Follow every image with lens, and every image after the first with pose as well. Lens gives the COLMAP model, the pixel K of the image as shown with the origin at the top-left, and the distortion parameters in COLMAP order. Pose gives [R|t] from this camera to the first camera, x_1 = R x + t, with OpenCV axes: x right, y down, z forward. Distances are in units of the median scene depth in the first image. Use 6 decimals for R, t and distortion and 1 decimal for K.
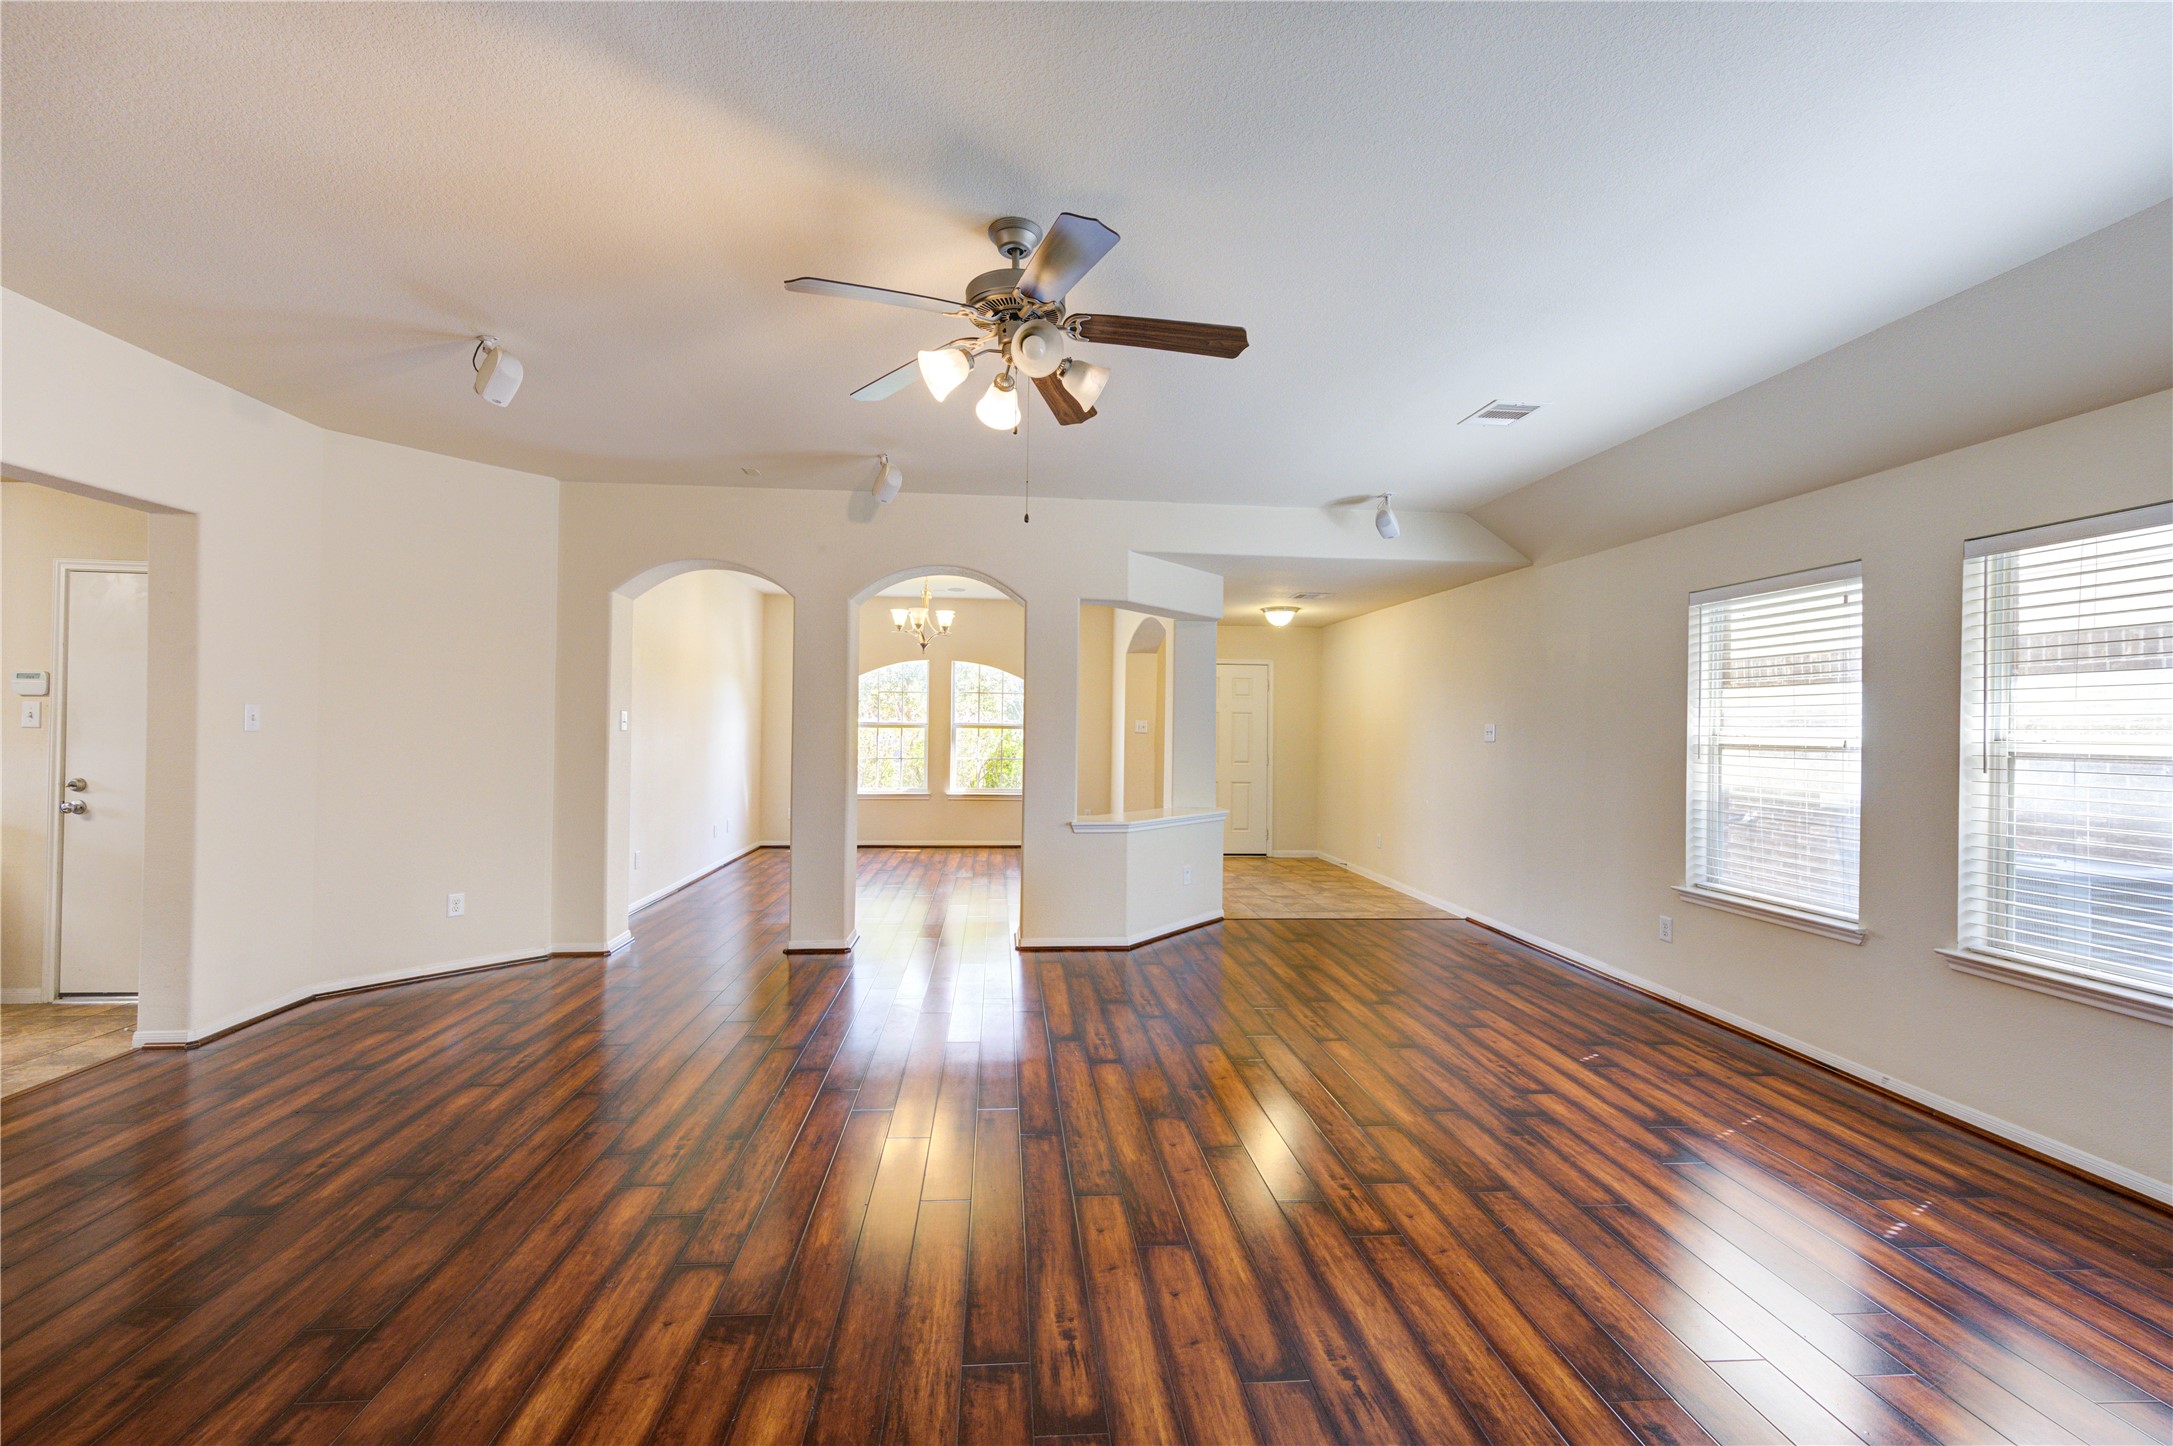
lens RADIAL K [[863.6, 0, 1062.1], [0, 863.6, 718.7], [0, 0, 1]] dist [0.001749, -0.000386]
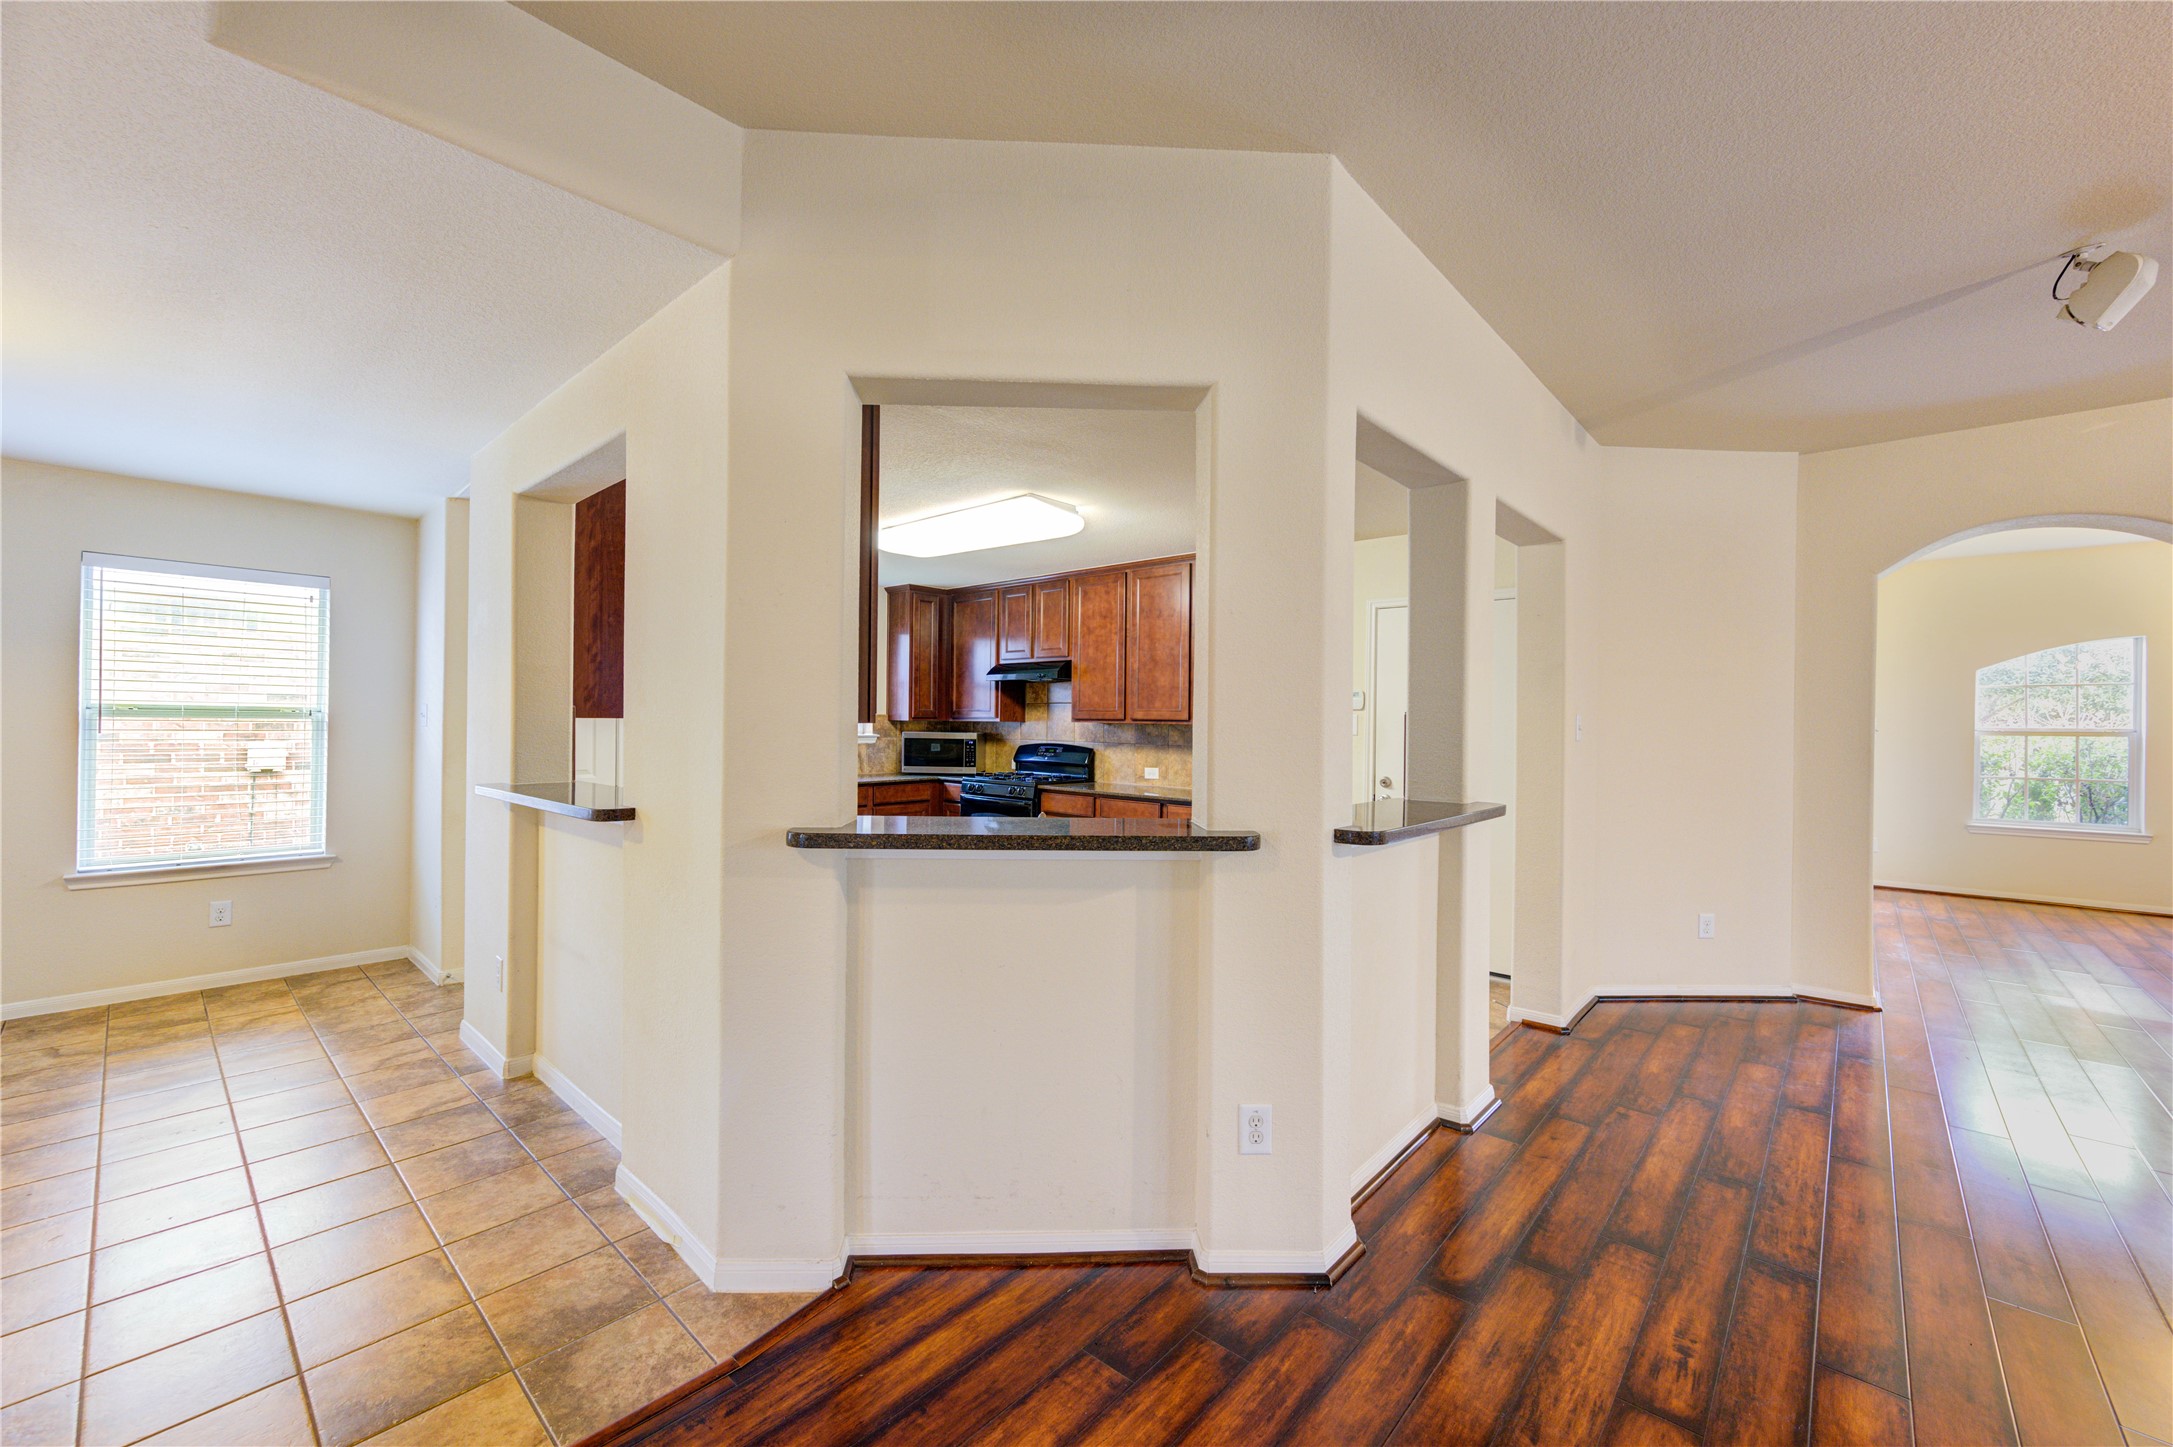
lens RADIAL K [[860.3, 0, 1062.0], [0, 860.3, 719.2], [0, 0, 1]] dist [-0.000165, 0.000095]
pose [[0.681717, -0.006905, -0.731583, -0.631239], [0.004551, 0.999976, -0.005198, -0.009626], [0.731602, 0.000215, 0.681732, -0.189670]]
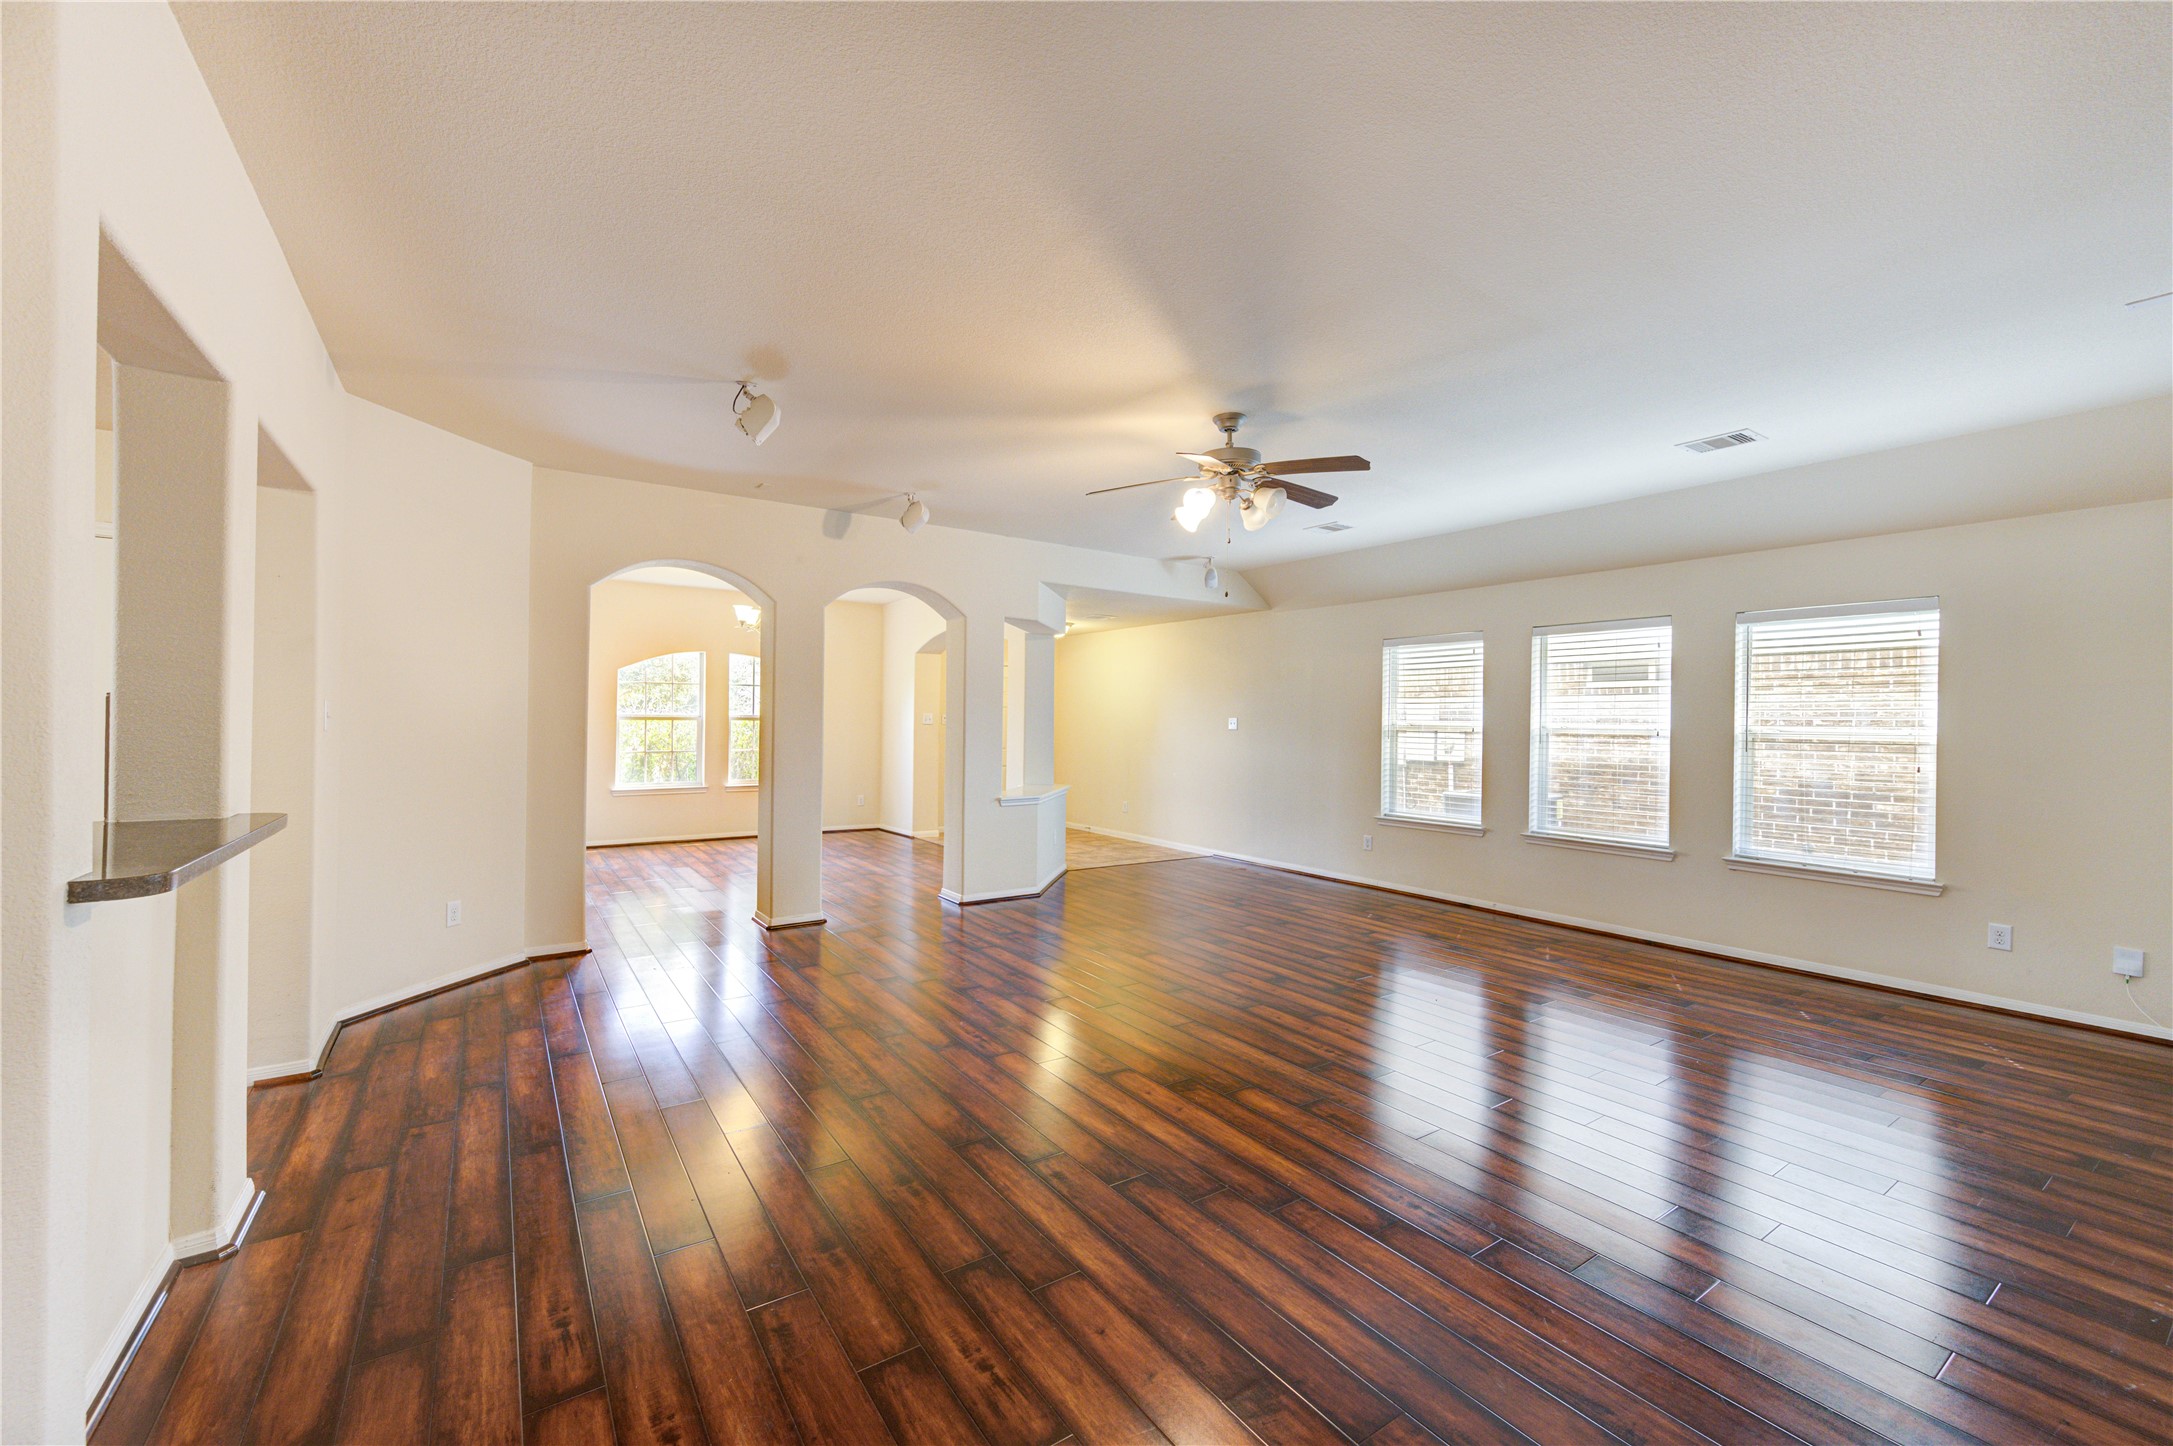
lens RADIAL K [[863.6, 0, 1062.1], [0, 863.6, 718.7], [0, 0, 1]] dist [0.001749, -0.000386]
pose [[0.871564, -0.002930, 0.490273, -0.748461], [-0.003083, 0.999930, 0.011456, -0.011169], [-0.490272, -0.011497, 0.871493, -0.175872]]
